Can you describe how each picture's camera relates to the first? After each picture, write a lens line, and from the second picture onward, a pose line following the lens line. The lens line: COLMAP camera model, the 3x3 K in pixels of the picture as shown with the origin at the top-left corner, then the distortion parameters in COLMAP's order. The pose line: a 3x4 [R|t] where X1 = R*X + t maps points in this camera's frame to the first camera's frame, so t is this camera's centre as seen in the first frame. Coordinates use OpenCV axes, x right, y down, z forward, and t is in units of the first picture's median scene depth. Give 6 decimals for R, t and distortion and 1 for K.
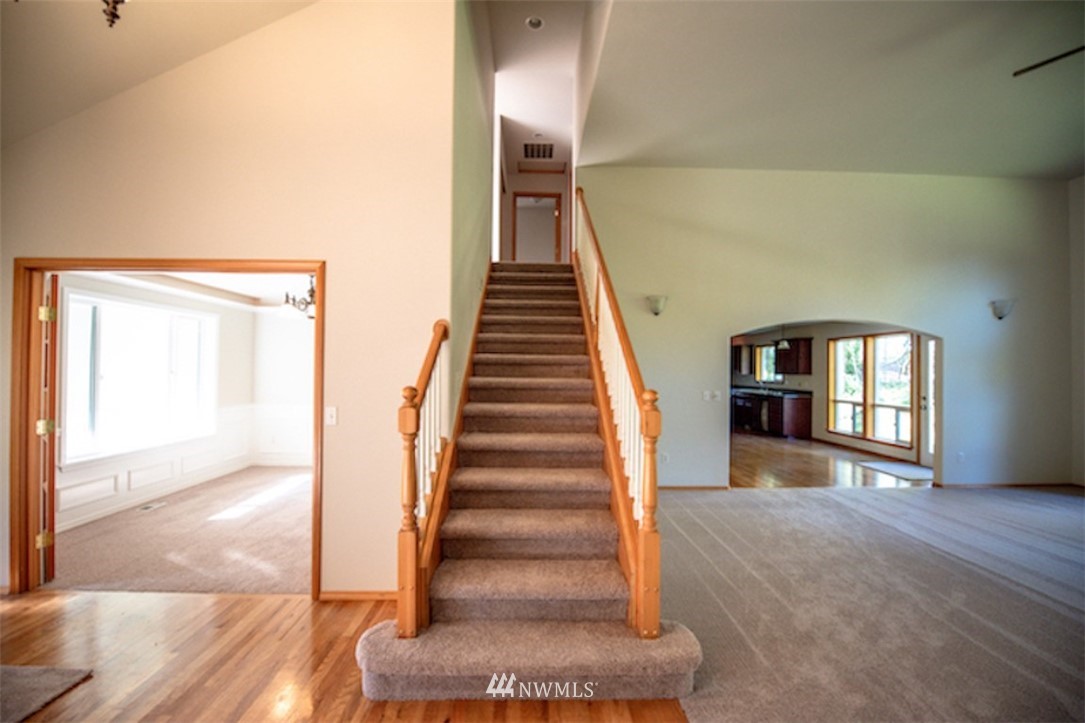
lens RADIAL K [[433.9, 0, 539.0], [0, 433.9, 363.8], [0, 0, 1]] dist [-0.014289, -0.002194]
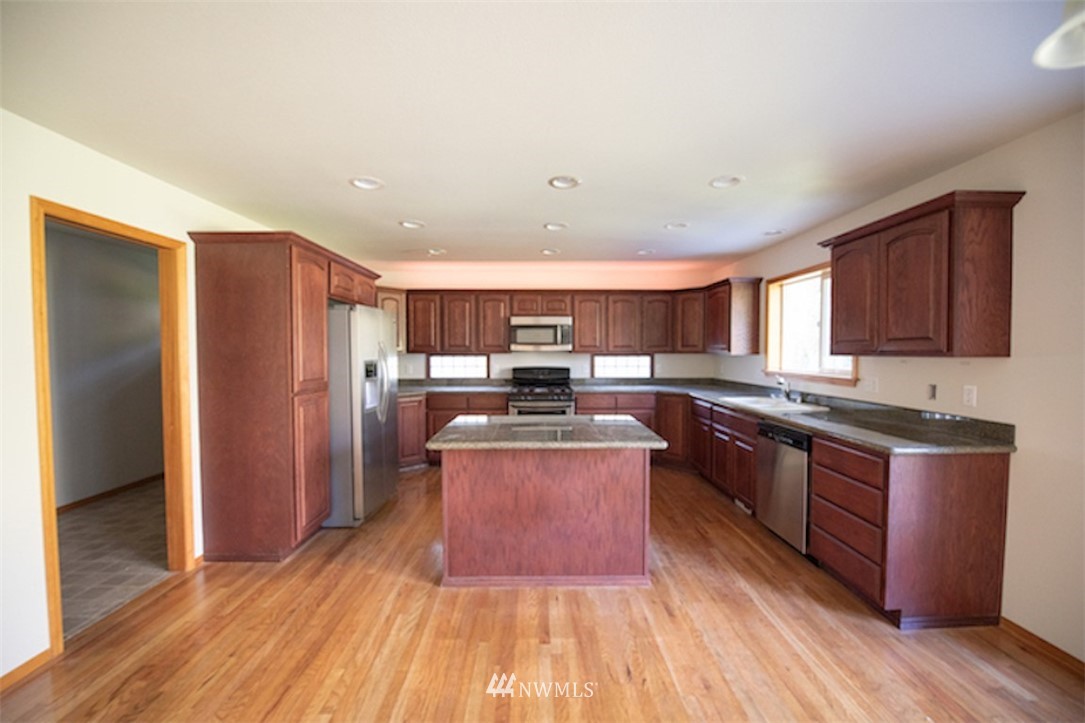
lens RADIAL K [[433.9, 0, 543.1], [0, 433.9, 365.0], [0, 0, 1]] dist [-0.014289, -0.002194]
pose [[0.999966, -0.007579, -0.003341, 0.486483], [0.007720, 0.998980, 0.044493, 0.023371], [0.003001, -0.044517, 0.999004, 0.983218]]
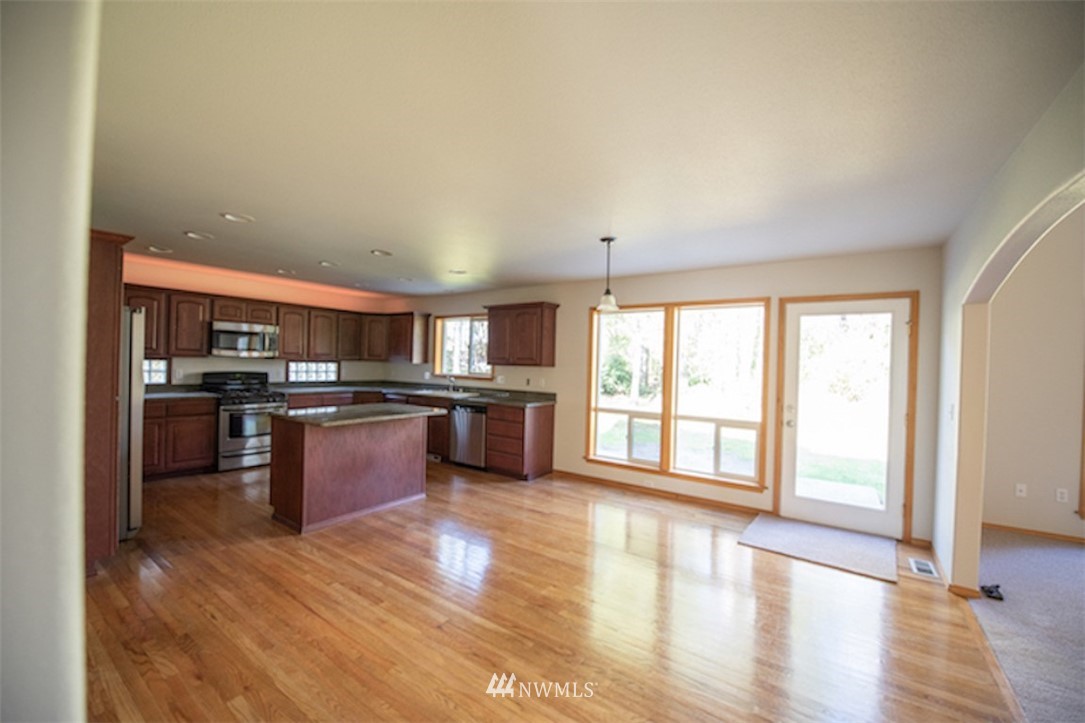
lens RADIAL K [[433.9, 0, 539.8], [0, 433.9, 364.3], [0, 0, 1]] dist [-0.014289, -0.002194]
pose [[0.590980, 0.004972, 0.806671, 0.166694], [-0.032106, 0.999334, 0.017362, 0.016288], [-0.806047, -0.036160, 0.590746, 0.841944]]
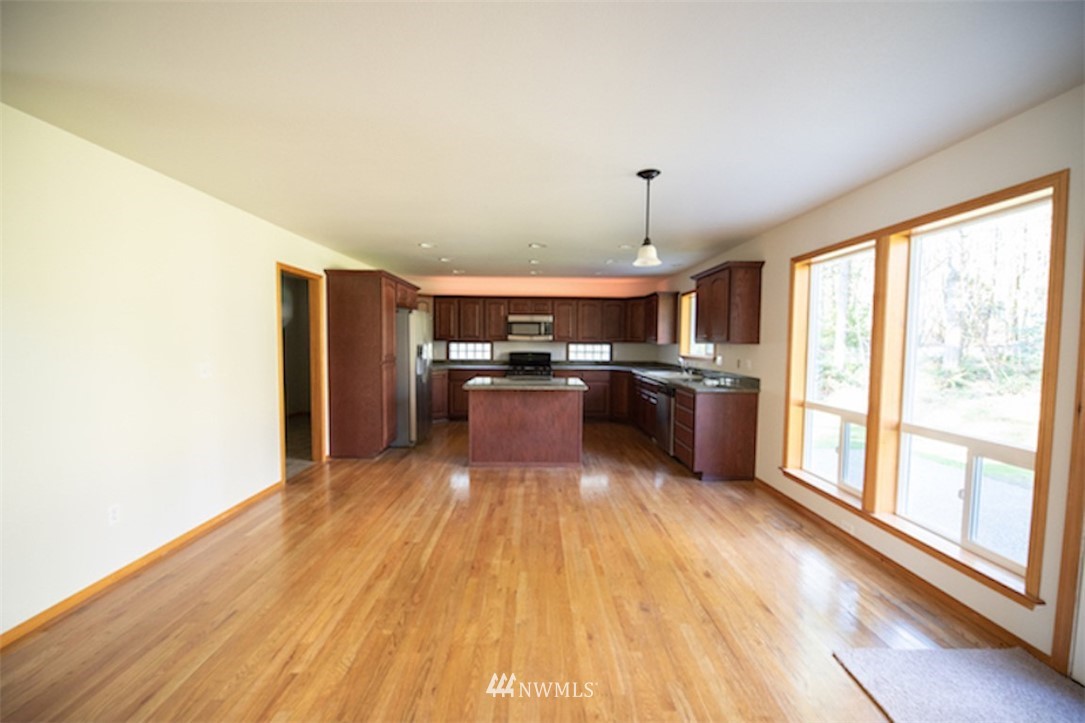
lens RADIAL K [[433.9, 0, 540.6], [0, 433.9, 363.7], [0, 0, 1]] dist [-0.014289, -0.002194]
pose [[0.999968, 0.002844, -0.007415, 0.514434], [-0.002375, 0.998040, 0.062540, 0.023760], [0.007579, -0.062521, 0.998015, 0.685574]]
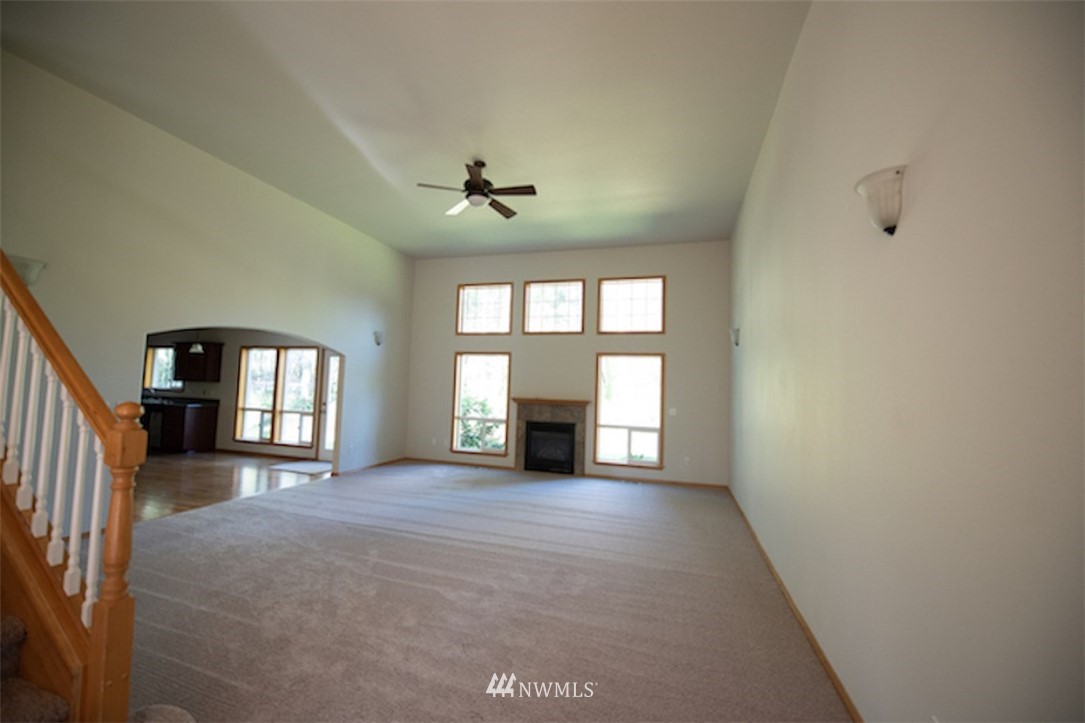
lens RADIAL K [[433.9, 0, 545.5], [0, 433.9, 363.4], [0, 0, 1]] dist [-0.014289, -0.002194]
pose [[0.309185, 0.059444, 0.949142, -0.060426], [-0.042348, 0.997915, -0.048703, -0.000147], [-0.950058, -0.025136, 0.311058, 0.032180]]
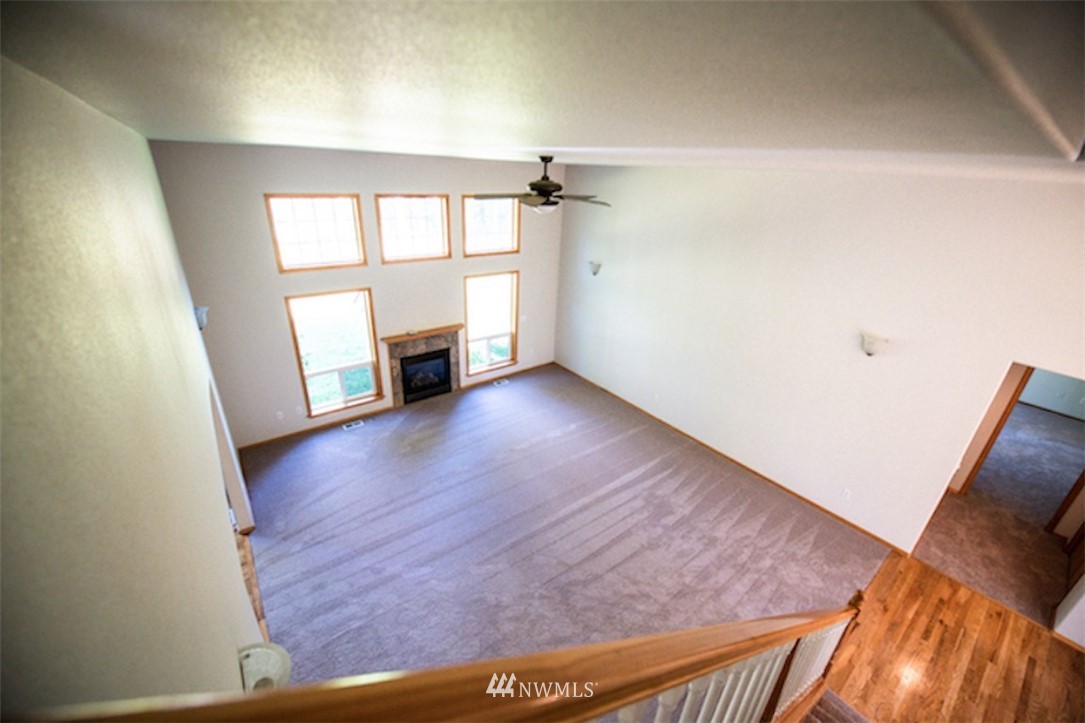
lens RADIAL K [[433.9, 0, 544.9], [0, 433.9, 369.6], [0, 0, 1]] dist [-0.014289, -0.002194]
pose [[-0.600313, -0.363897, 0.712181, 0.036452], [-0.062505, 0.909112, 0.411835, -0.314998], [-0.797319, 0.202715, -0.568498, 0.715041]]
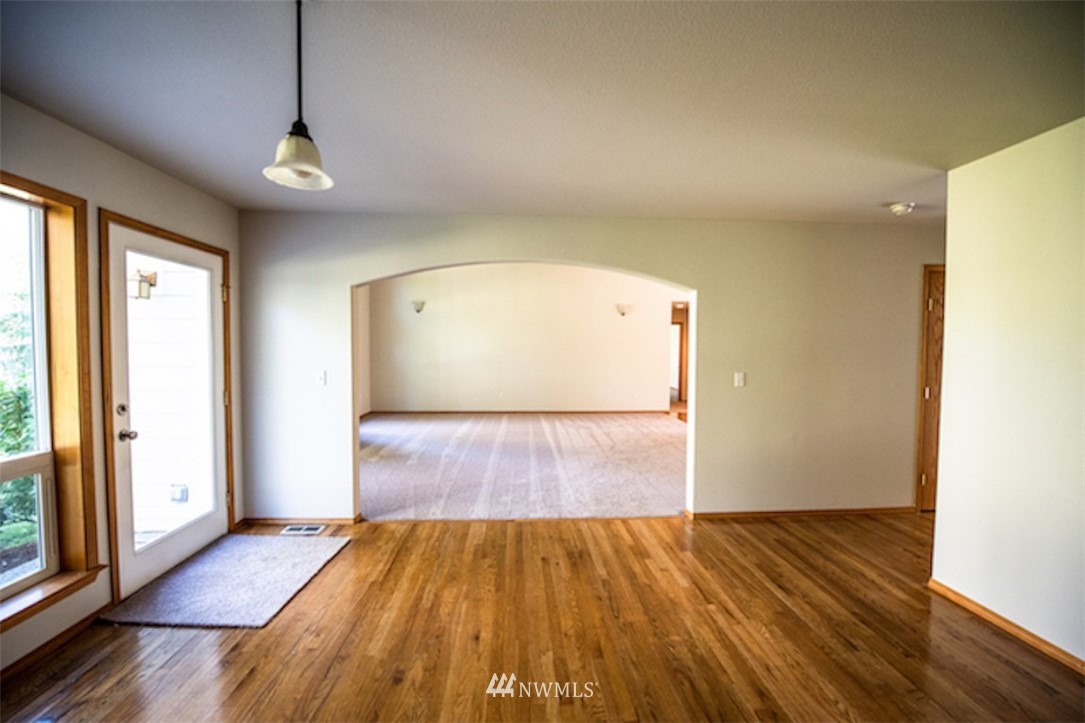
lens RADIAL K [[433.9, 0, 548.0], [0, 433.9, 365.5], [0, 0, 1]] dist [-0.014289, -0.002194]
pose [[-0.998605, -0.010776, -0.051686, 0.514649], [-0.012233, 0.999534, 0.027967, 0.027312], [0.051361, 0.028560, -0.998272, 1.244688]]
